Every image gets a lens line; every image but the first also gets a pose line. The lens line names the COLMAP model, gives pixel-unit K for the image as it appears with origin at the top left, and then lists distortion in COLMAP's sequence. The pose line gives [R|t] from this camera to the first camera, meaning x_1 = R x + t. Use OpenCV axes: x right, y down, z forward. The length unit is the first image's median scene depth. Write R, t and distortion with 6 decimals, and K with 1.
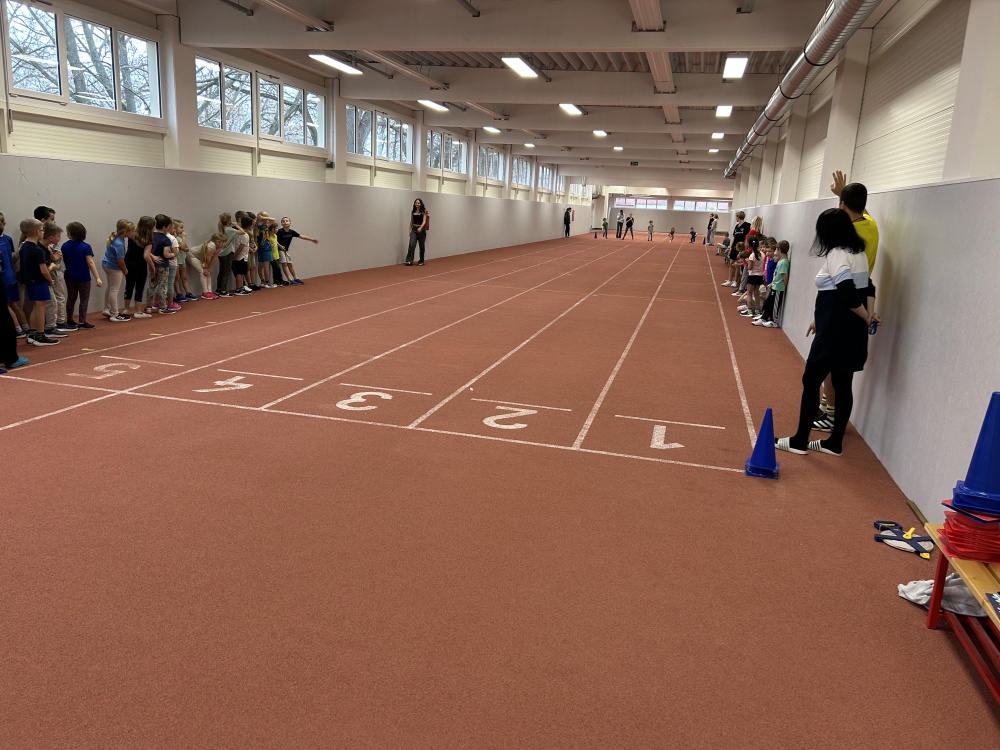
lens RADIAL K [[744.4, 0, 503.9], [0, 744.4, 371.1], [0, 0, 1]] dist [0.037719, -0.044086]
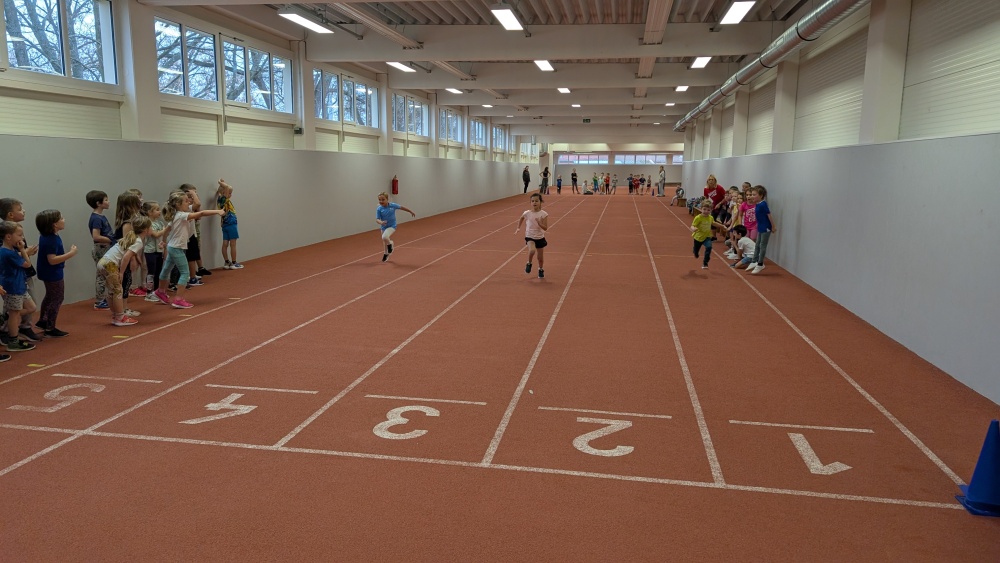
lens RADIAL K [[726.5, 0, 496.1], [0, 726.5, 286.2], [0, 0, 1]] dist [0.010604, 0.002227]
pose [[0.997157, -0.050946, 0.055527, -0.054436], [0.053883, 0.997153, -0.052742, -0.023028], [-0.052682, 0.055584, 0.997063, 0.100742]]
